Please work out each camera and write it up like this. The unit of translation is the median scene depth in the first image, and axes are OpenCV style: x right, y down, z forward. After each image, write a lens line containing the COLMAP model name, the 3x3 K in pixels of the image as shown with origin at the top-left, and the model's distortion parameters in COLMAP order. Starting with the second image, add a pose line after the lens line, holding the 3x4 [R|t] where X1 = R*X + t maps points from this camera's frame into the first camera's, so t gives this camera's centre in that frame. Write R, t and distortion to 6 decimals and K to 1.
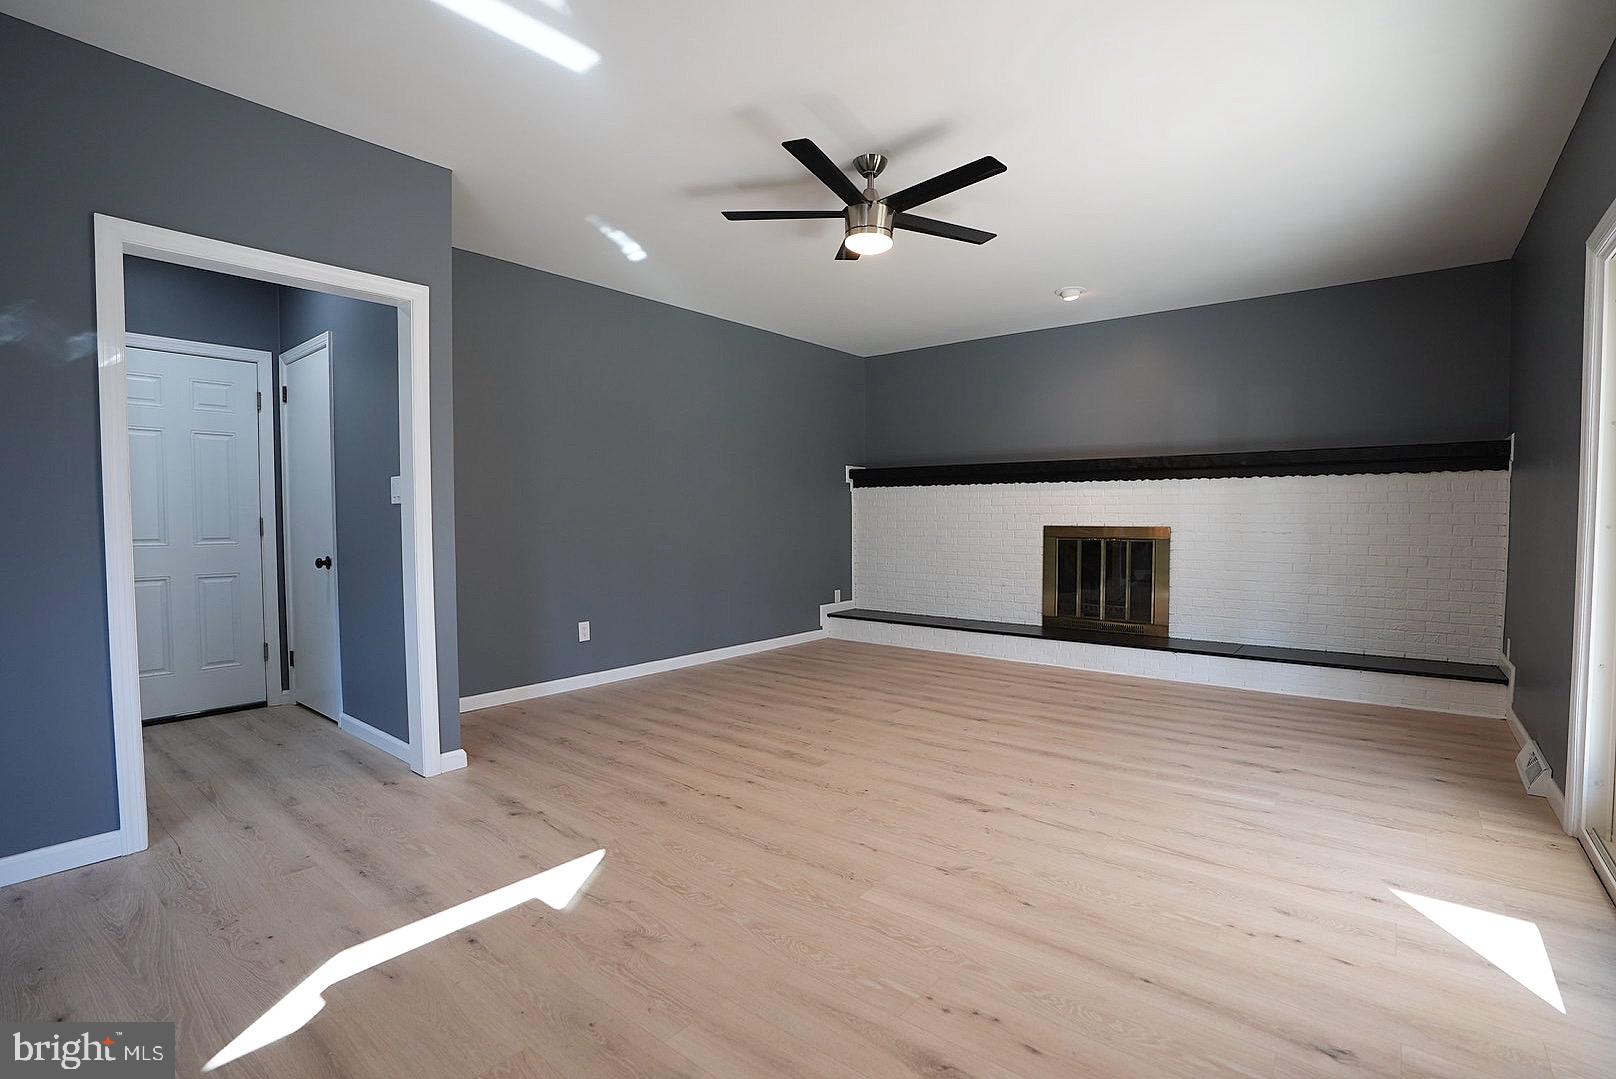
lens RADIAL K [[749.1, 0, 818.7], [0, 749.1, 546.1], [0, 0, 1]] dist [-0.074113, 0.032399]
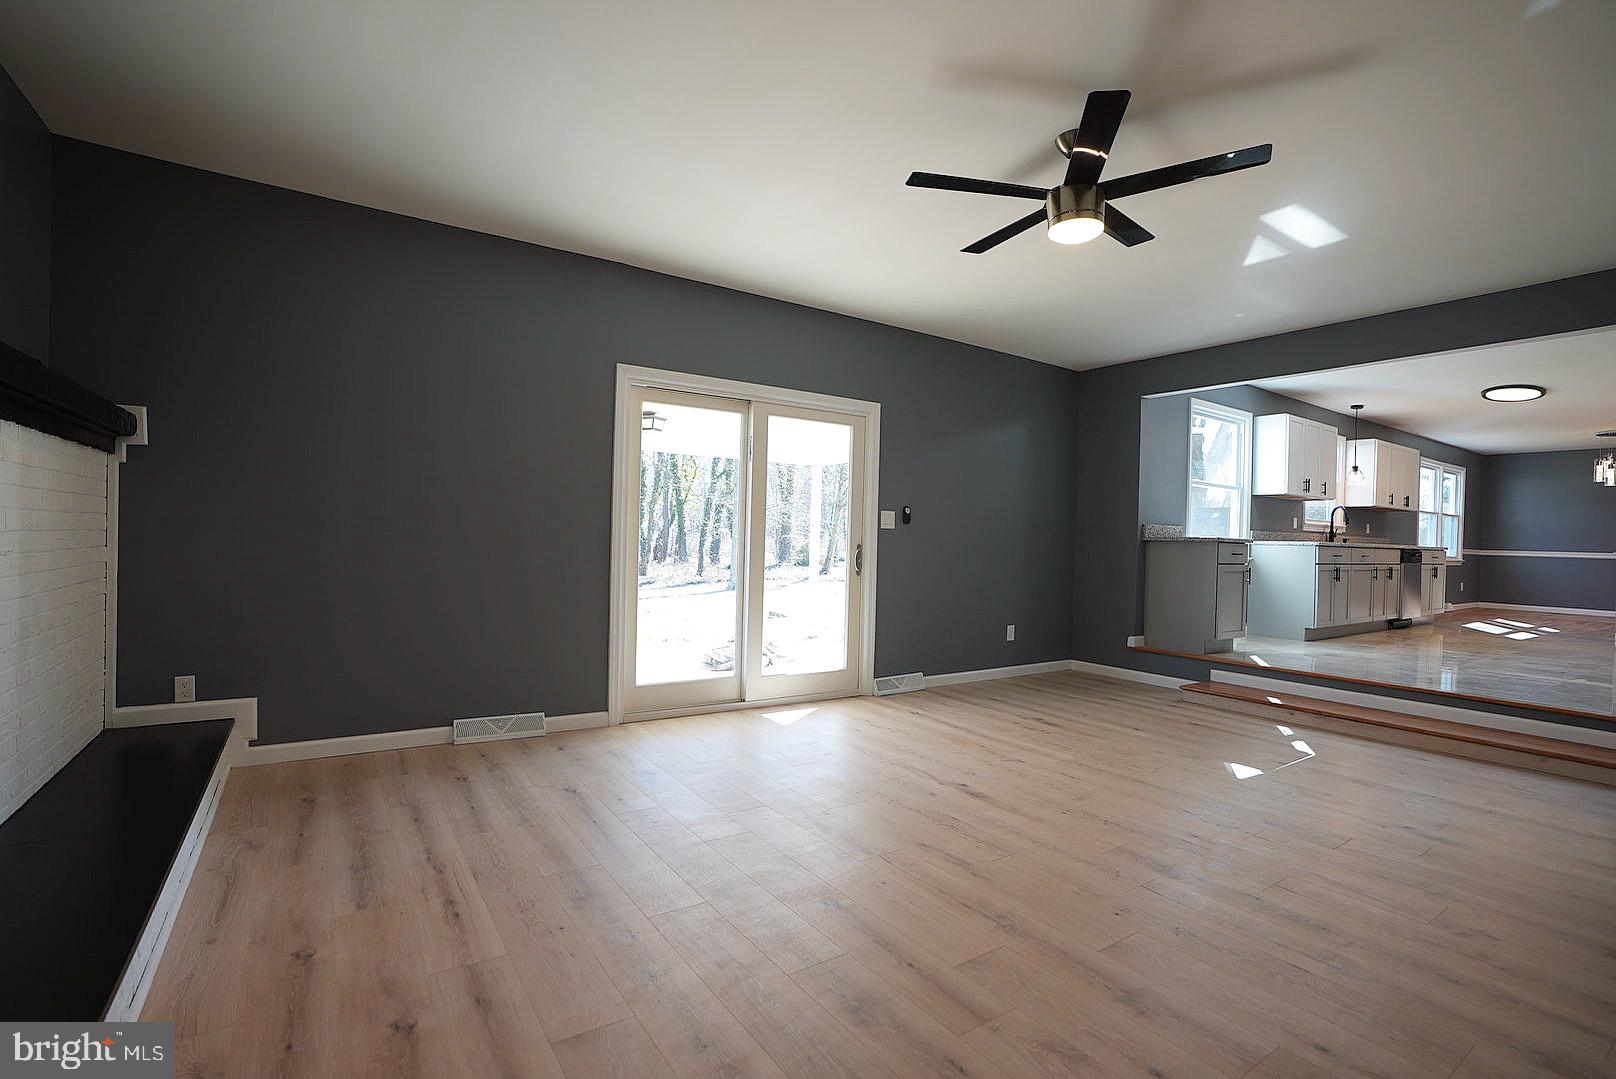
lens RADIAL K [[749.1, 0, 818.7], [0, 749.1, 546.1], [0, 0, 1]] dist [-0.074113, 0.032399]
pose [[-0.955812, -0.027261, 0.292713, 0.098973], [-0.013349, 0.998689, 0.049418, -0.078167], [-0.293677, 0.043327, -0.954922, 2.034615]]
